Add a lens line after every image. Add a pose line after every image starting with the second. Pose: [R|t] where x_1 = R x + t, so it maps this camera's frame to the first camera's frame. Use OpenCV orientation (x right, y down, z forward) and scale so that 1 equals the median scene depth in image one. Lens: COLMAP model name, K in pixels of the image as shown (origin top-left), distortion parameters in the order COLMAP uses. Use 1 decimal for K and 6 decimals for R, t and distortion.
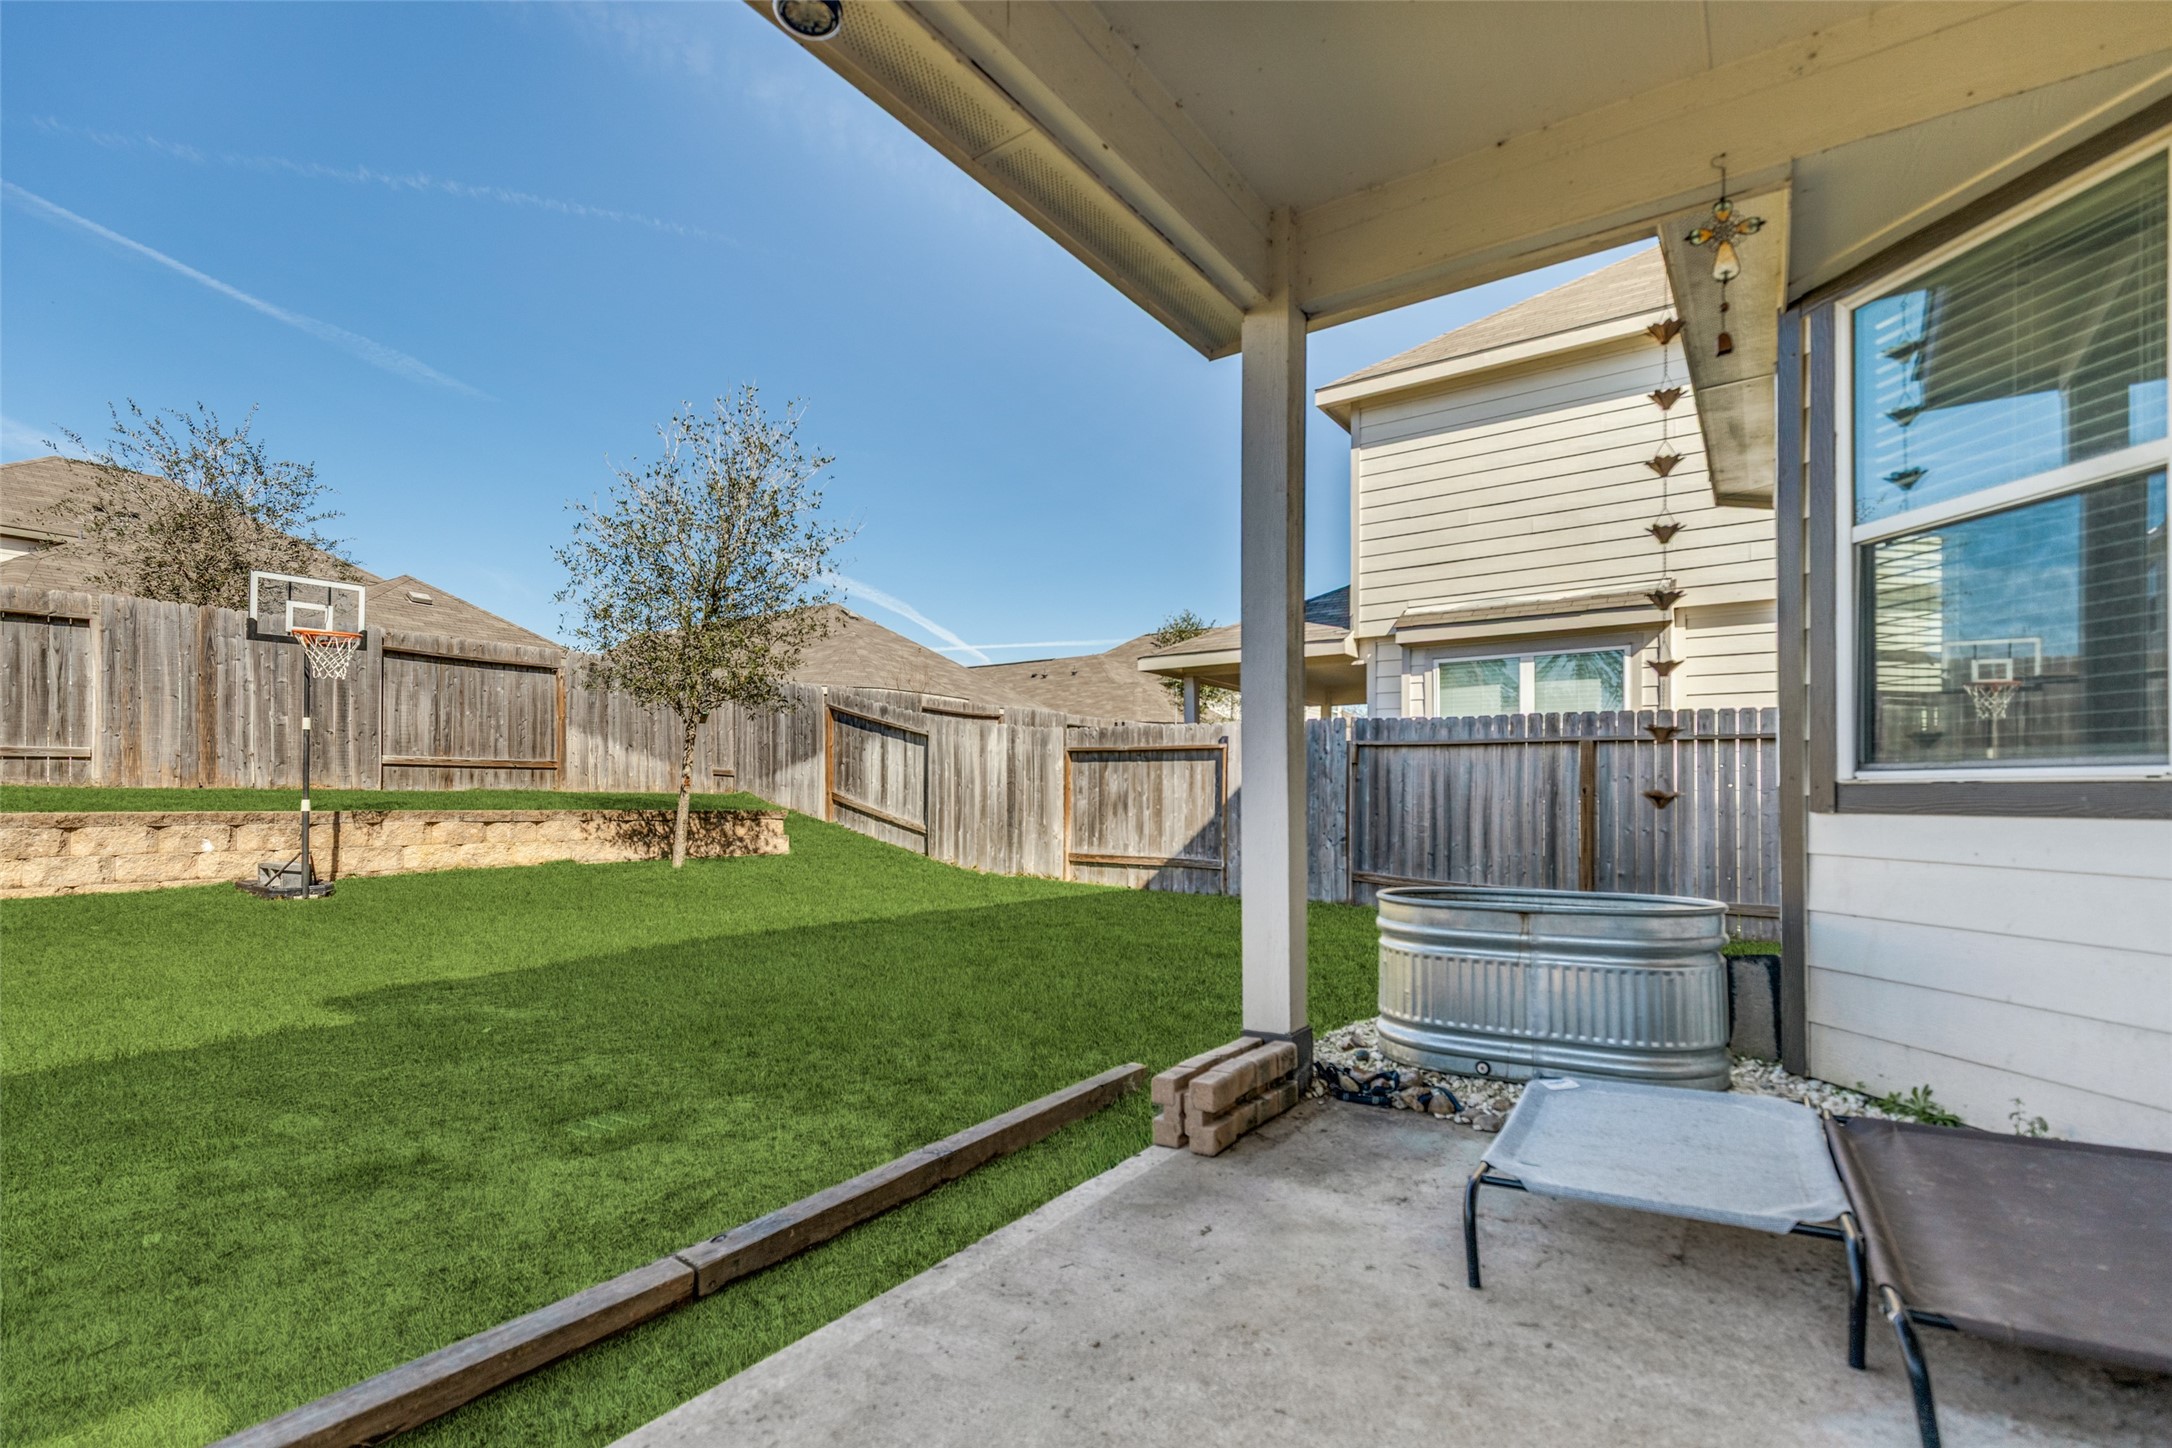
lens RADIAL K [[1016.9, 0, 1091.2], [0, 1016.9, 794.0], [0, 0, 1]] dist [0.000971, -0.000610]
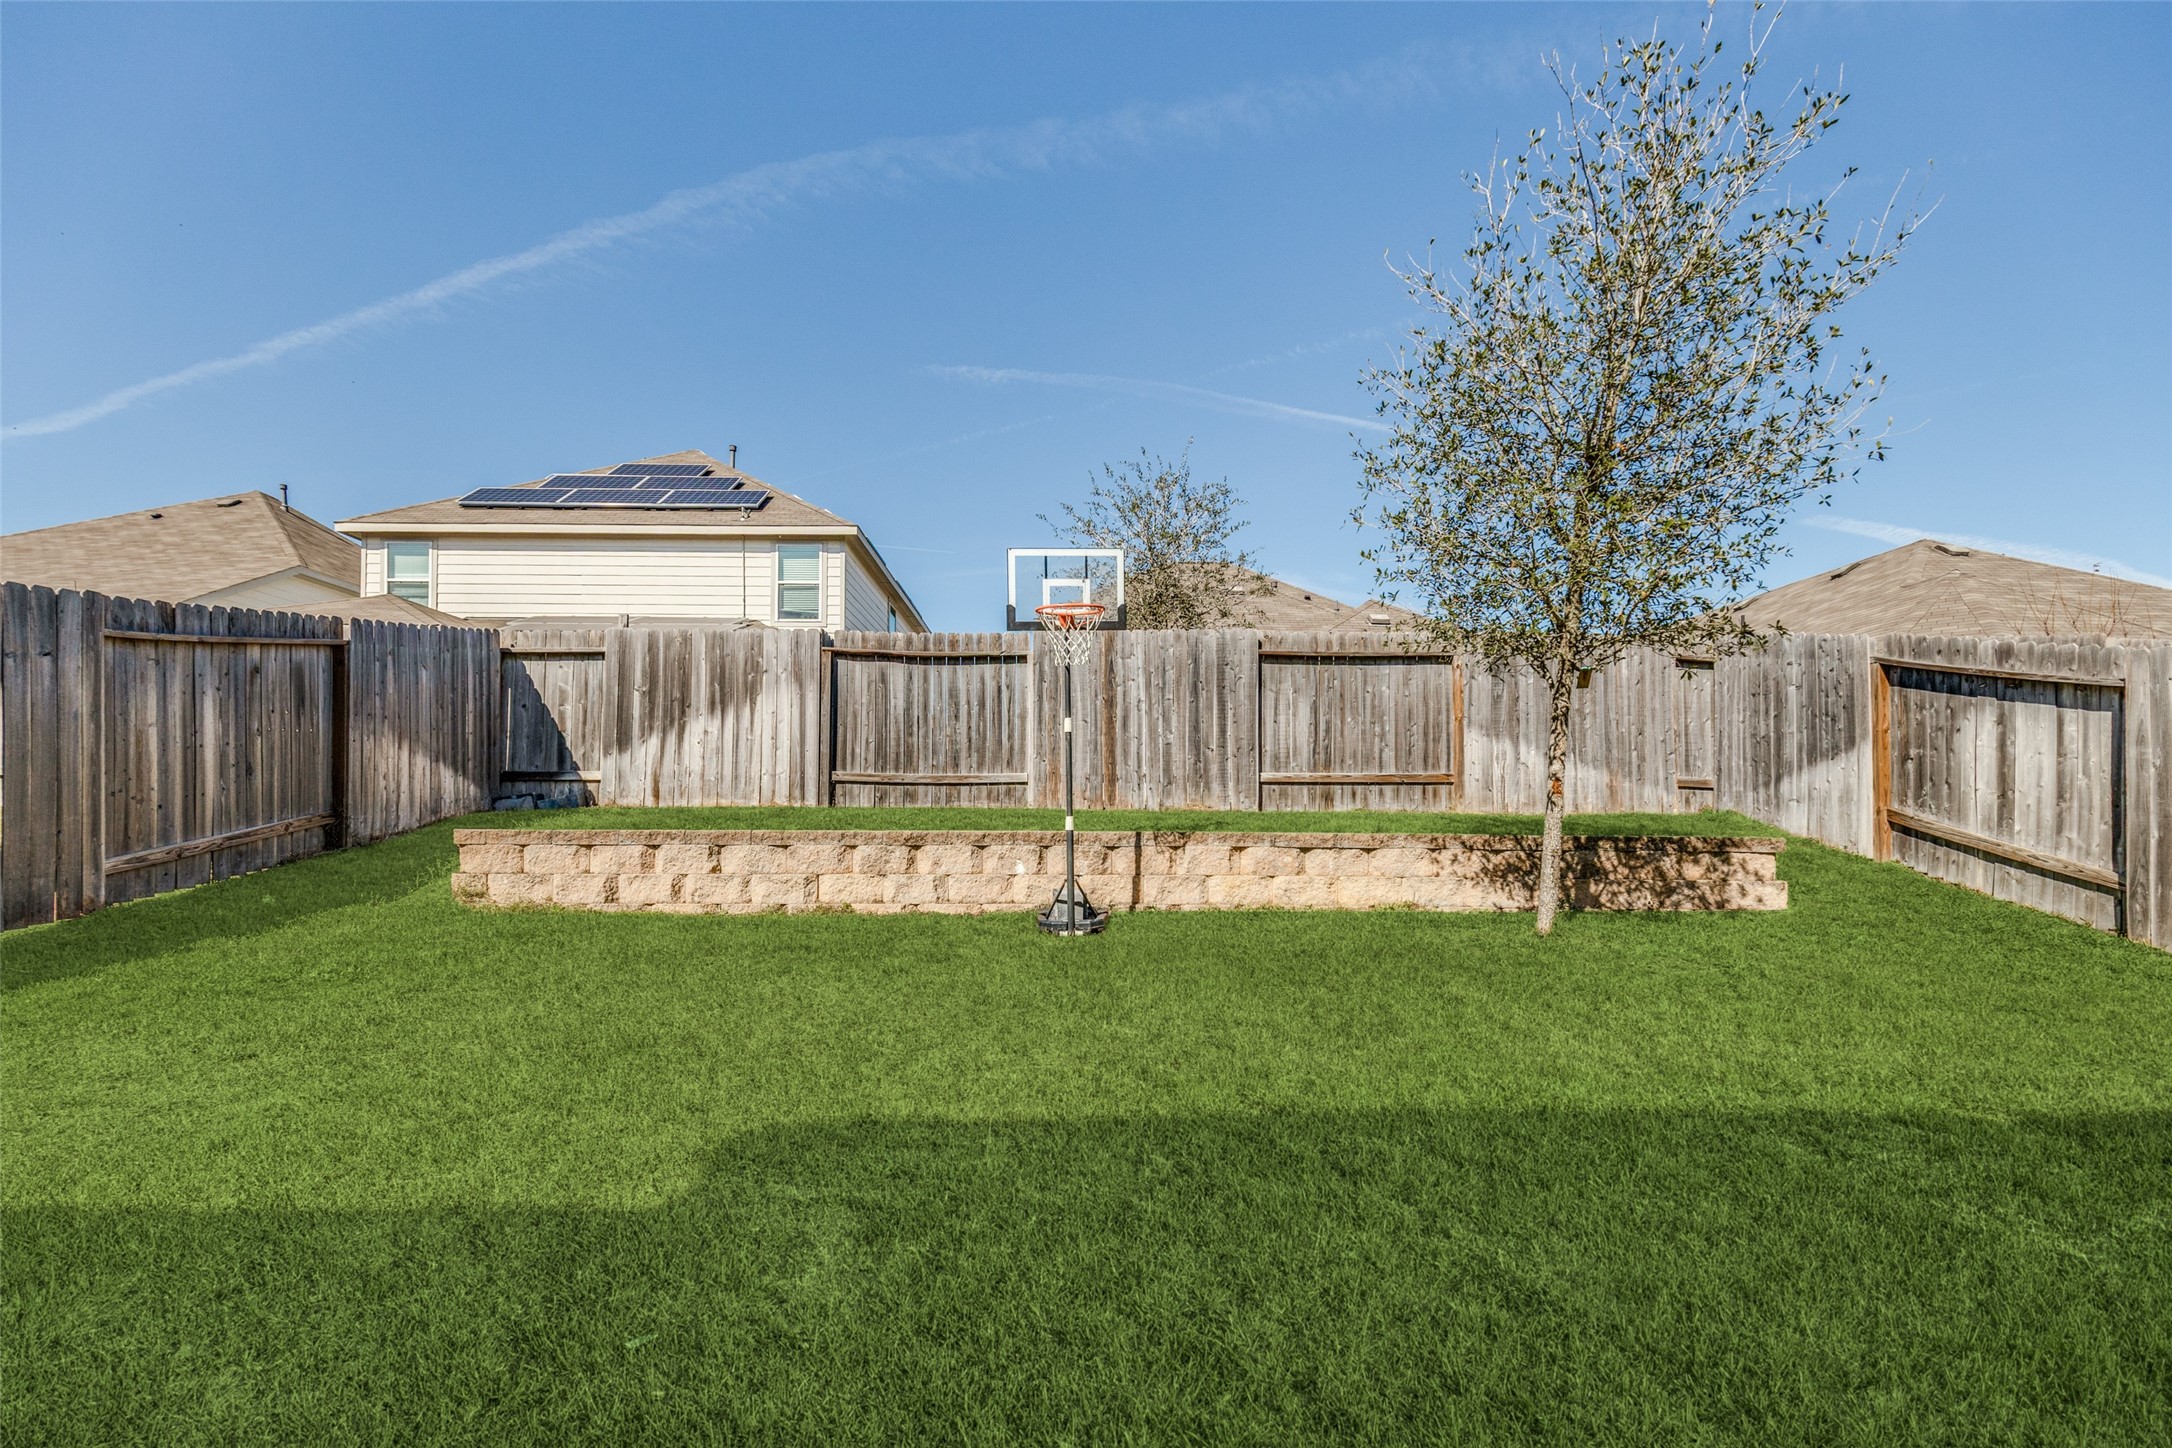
lens RADIAL K [[1016.9, 0, 1070.4], [0, 1016.9, 821.4], [0, 0, 1]] dist [0.000971, -0.000610]
pose [[0.575796, -0.004153, -0.817583, -0.058715], [0.000972, 0.999990, -0.004395, 0.008694], [0.817593, 0.001736, 0.575794, 0.341081]]
